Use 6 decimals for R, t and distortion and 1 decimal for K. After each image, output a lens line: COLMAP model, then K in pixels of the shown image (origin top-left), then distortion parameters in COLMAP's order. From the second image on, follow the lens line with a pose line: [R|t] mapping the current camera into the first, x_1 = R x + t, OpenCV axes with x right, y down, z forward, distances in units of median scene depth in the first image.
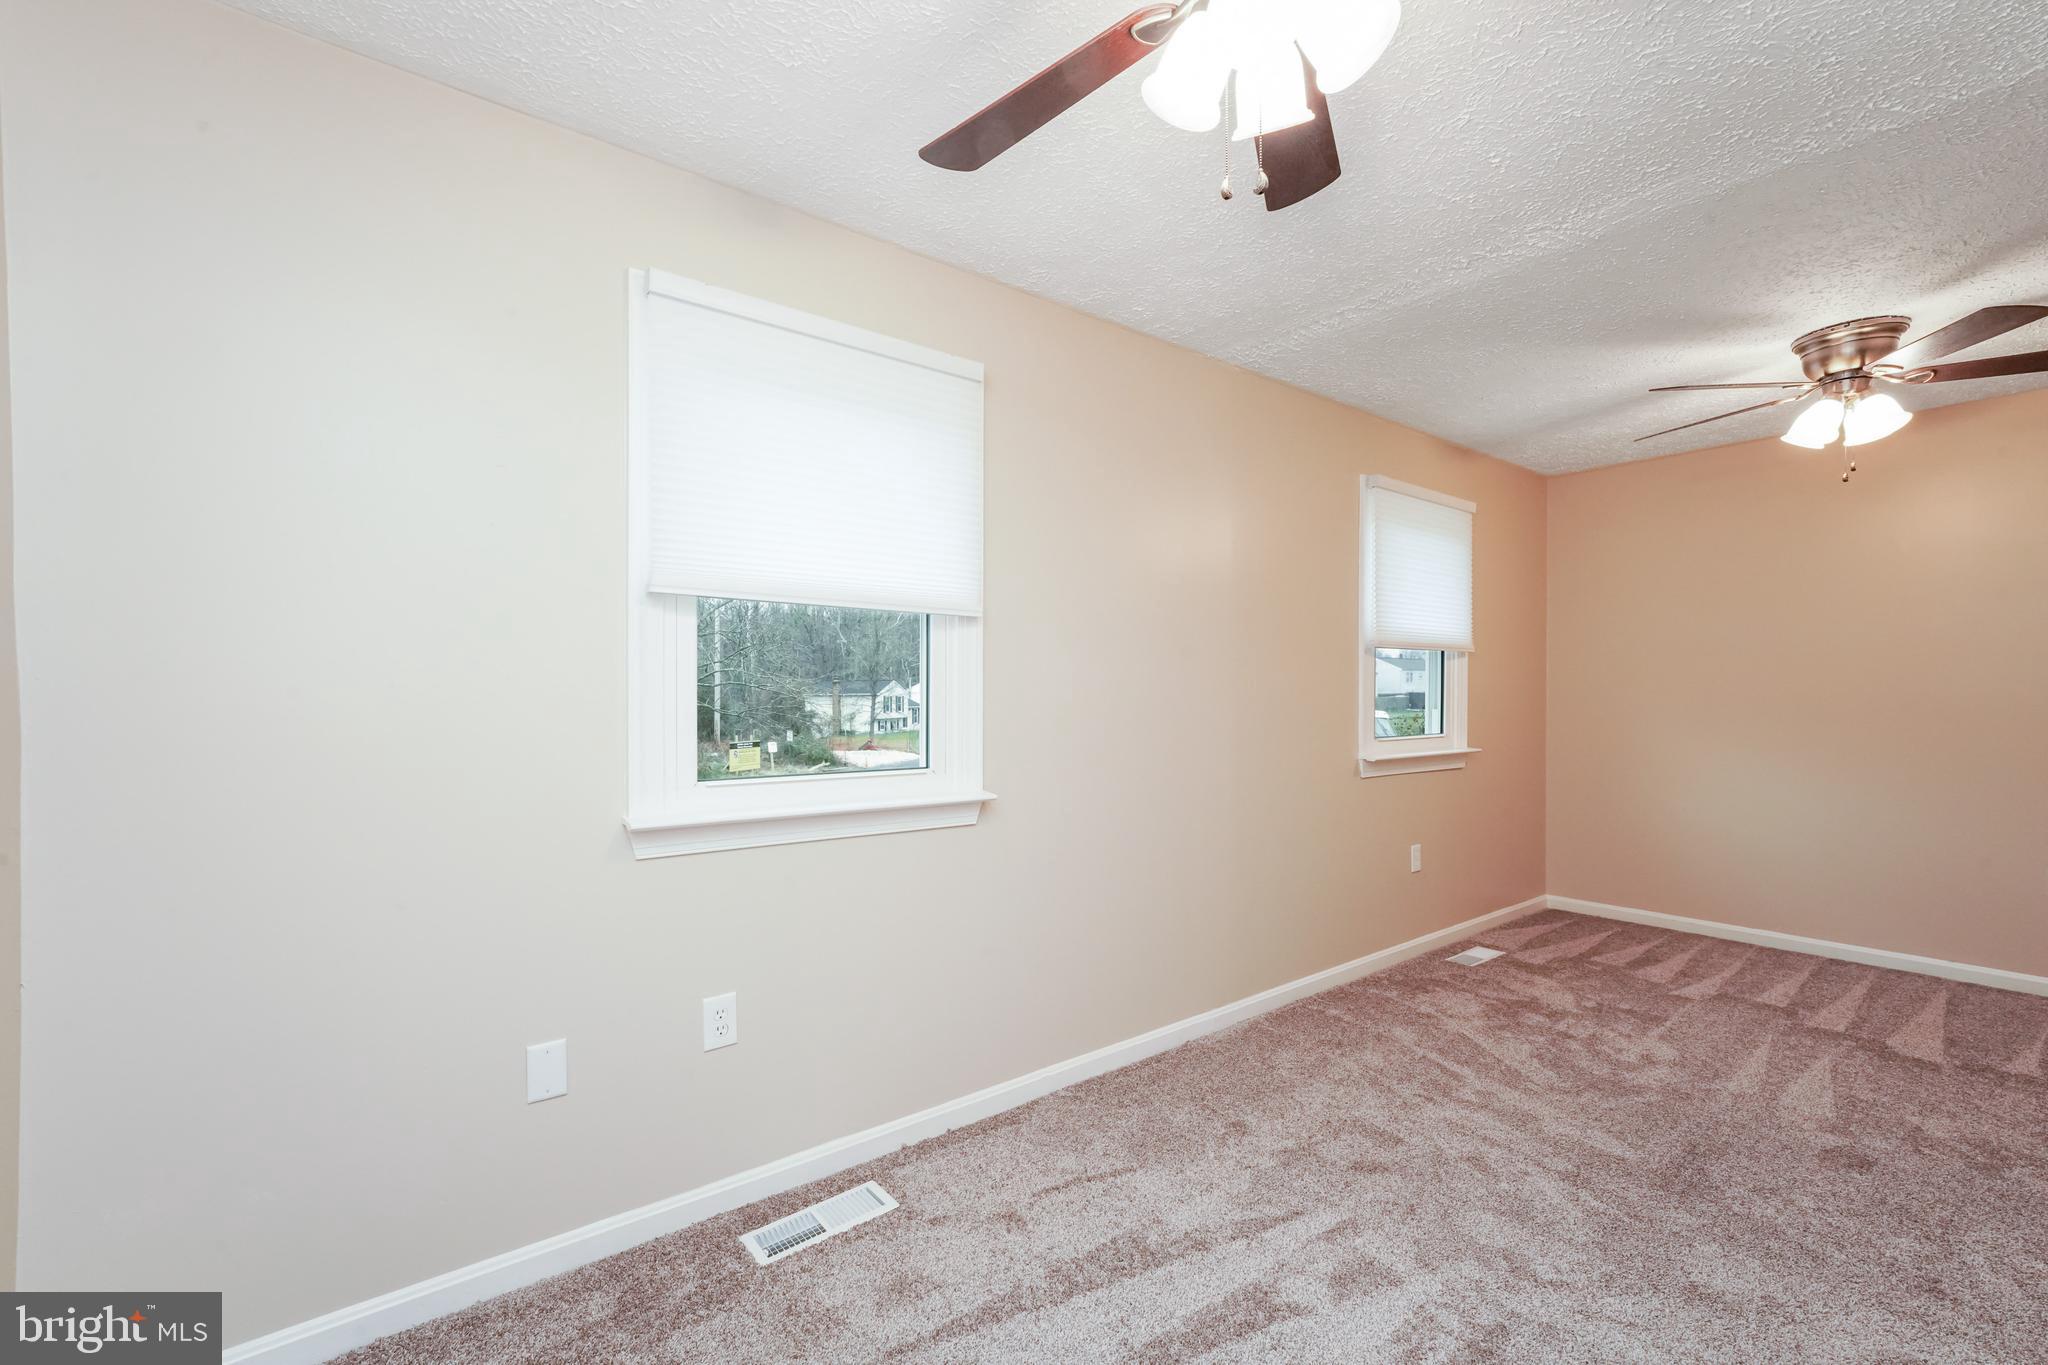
lens RADIAL K [[841.4, 0, 1033.2], [0, 841.4, 692.6], [0, 0, 1]] dist [-0.004153, 0.003534]
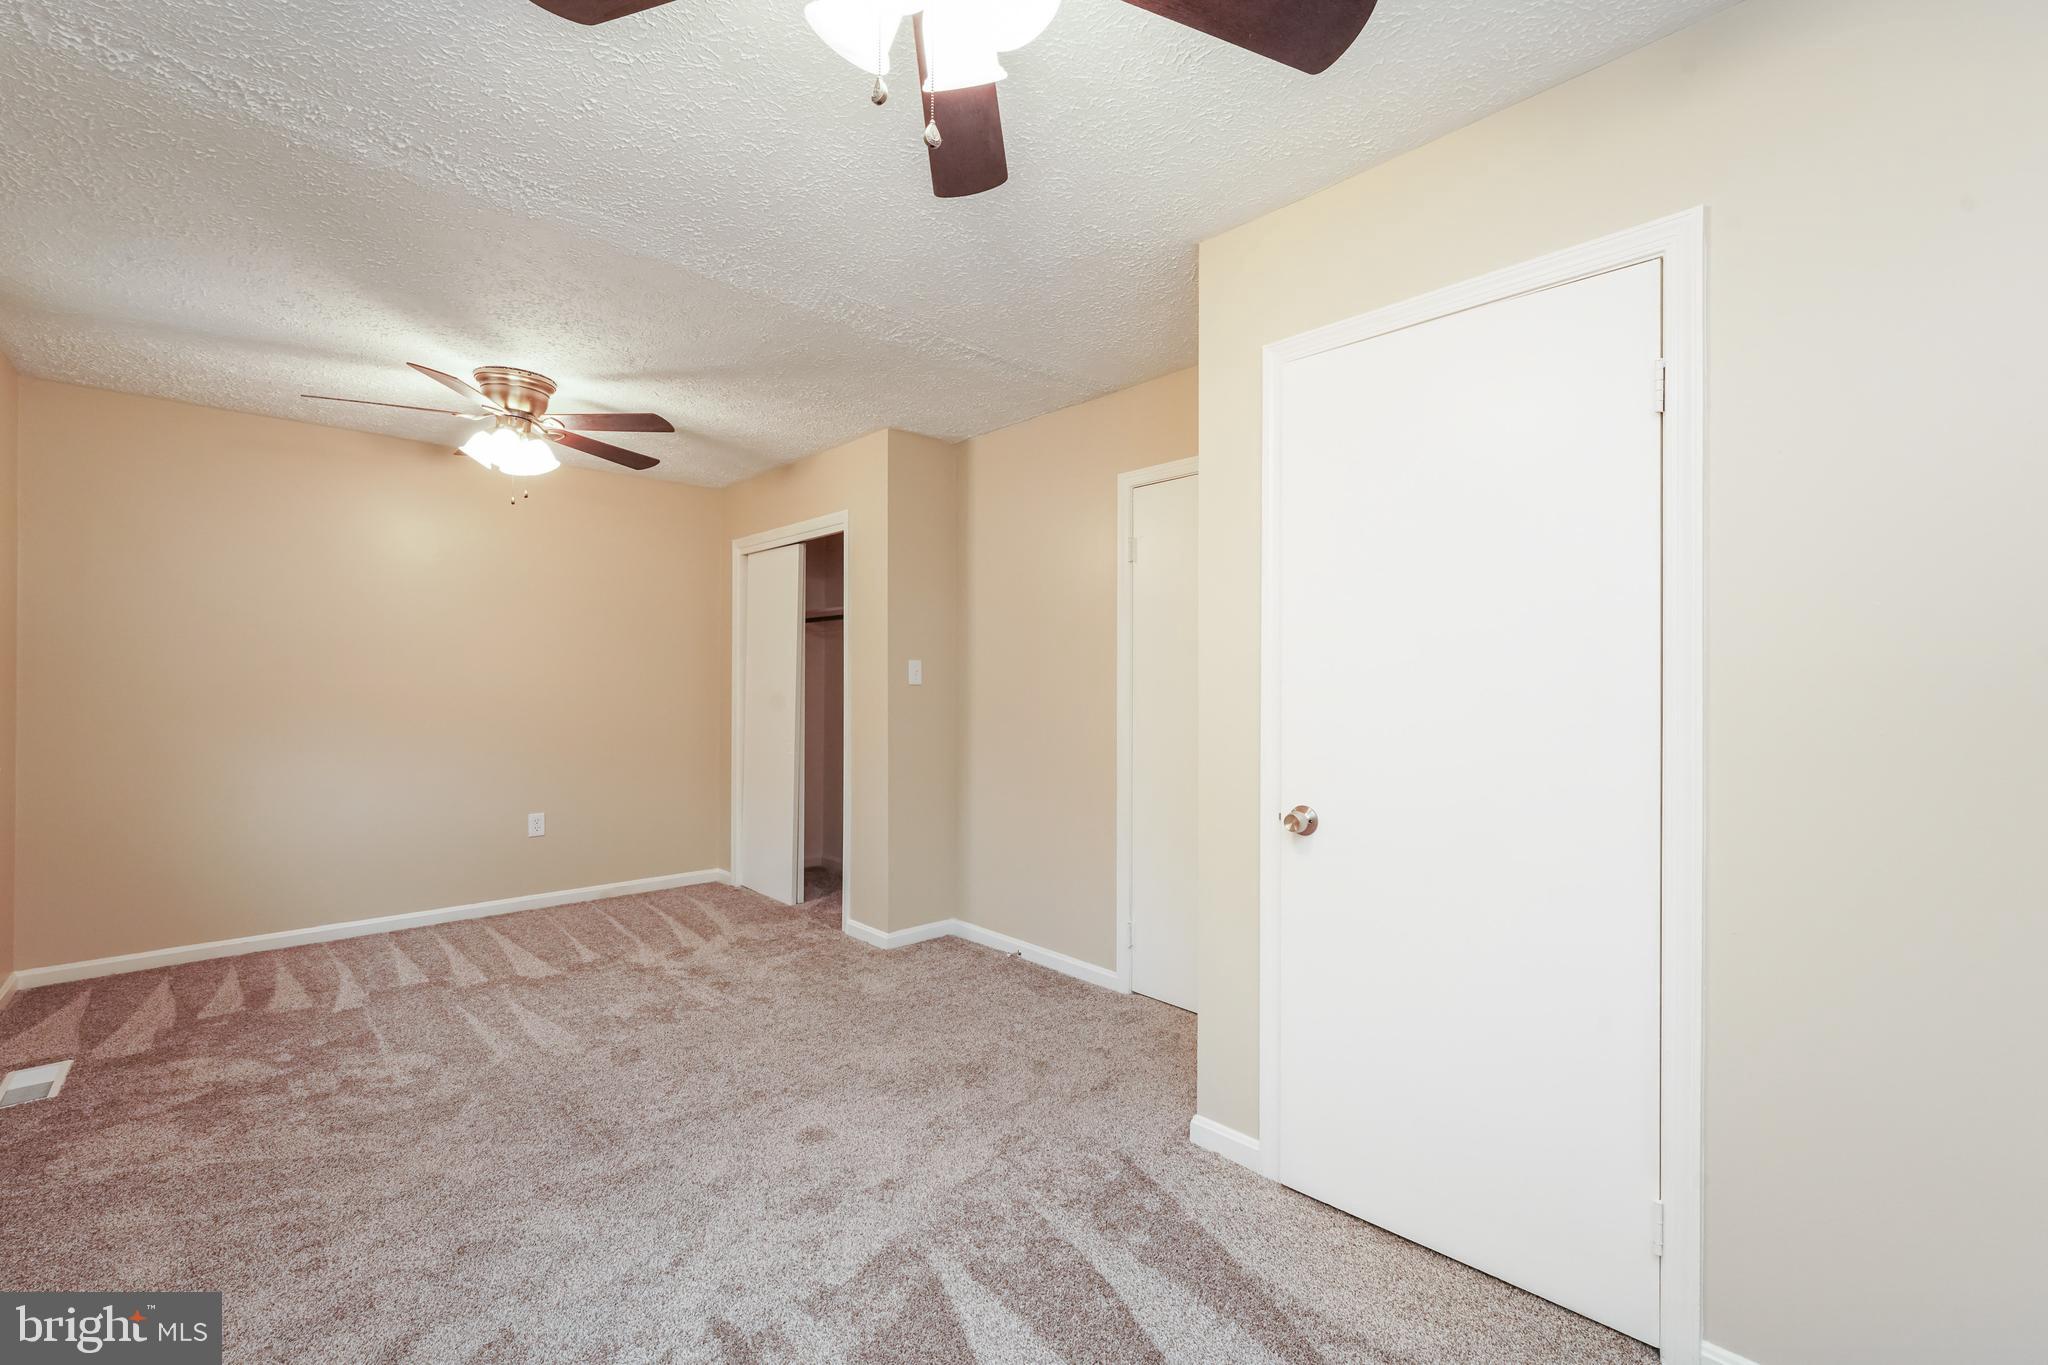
lens RADIAL K [[841.4, 0, 1036.9], [0, 841.4, 677.1], [0, 0, 1]] dist [-0.004153, 0.003534]
pose [[-0.055514, 0.009510, 0.998413, -0.223629], [-0.003439, 0.999947, -0.009716, -0.000620], [-0.998452, -0.003973, -0.055478, 0.320315]]
